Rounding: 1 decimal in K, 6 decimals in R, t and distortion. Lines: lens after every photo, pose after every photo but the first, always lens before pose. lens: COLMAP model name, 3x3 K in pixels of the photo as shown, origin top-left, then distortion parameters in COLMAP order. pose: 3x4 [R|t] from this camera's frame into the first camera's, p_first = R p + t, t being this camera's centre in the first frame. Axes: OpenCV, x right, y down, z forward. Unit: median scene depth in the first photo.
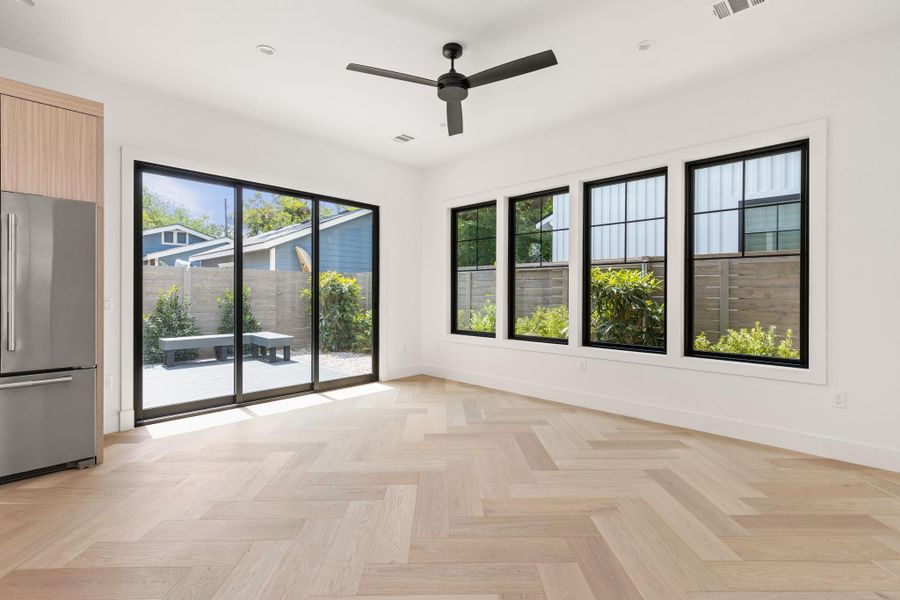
lens RADIAL K [[402.6, 0, 455.9], [0, 402.6, 301.8], [0, 0, 1]] dist [0.001621, 0.000213]
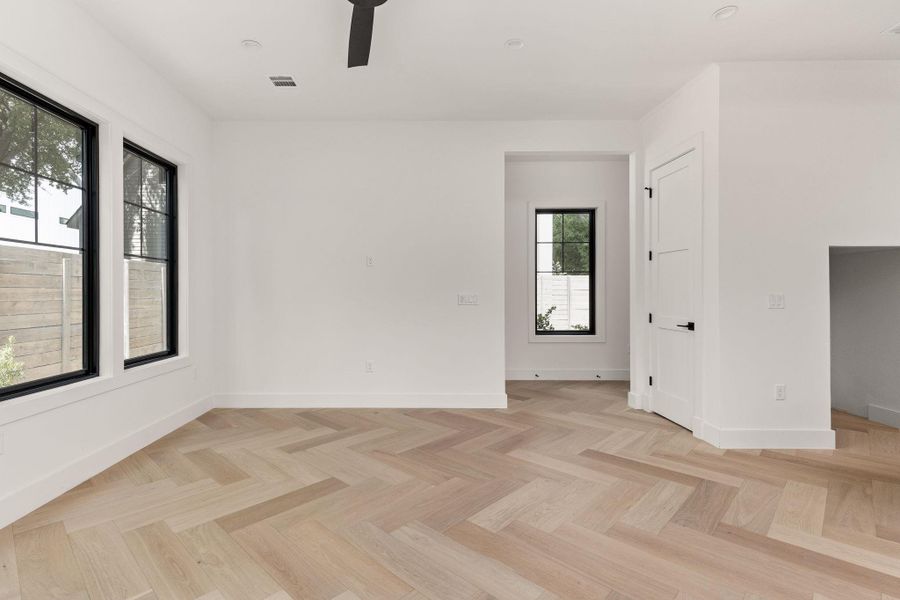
lens RADIAL K [[404.0, 0, 450.0], [0, 404.0, 300.0], [0, 0, 1]] dist [0.000458, 0.000048]
pose [[-0.712962, -0.010747, 0.701120, -0.590952], [0.018453, 0.999249, 0.034082, -0.018690], [-0.700960, 0.037237, -0.712228, 1.463155]]
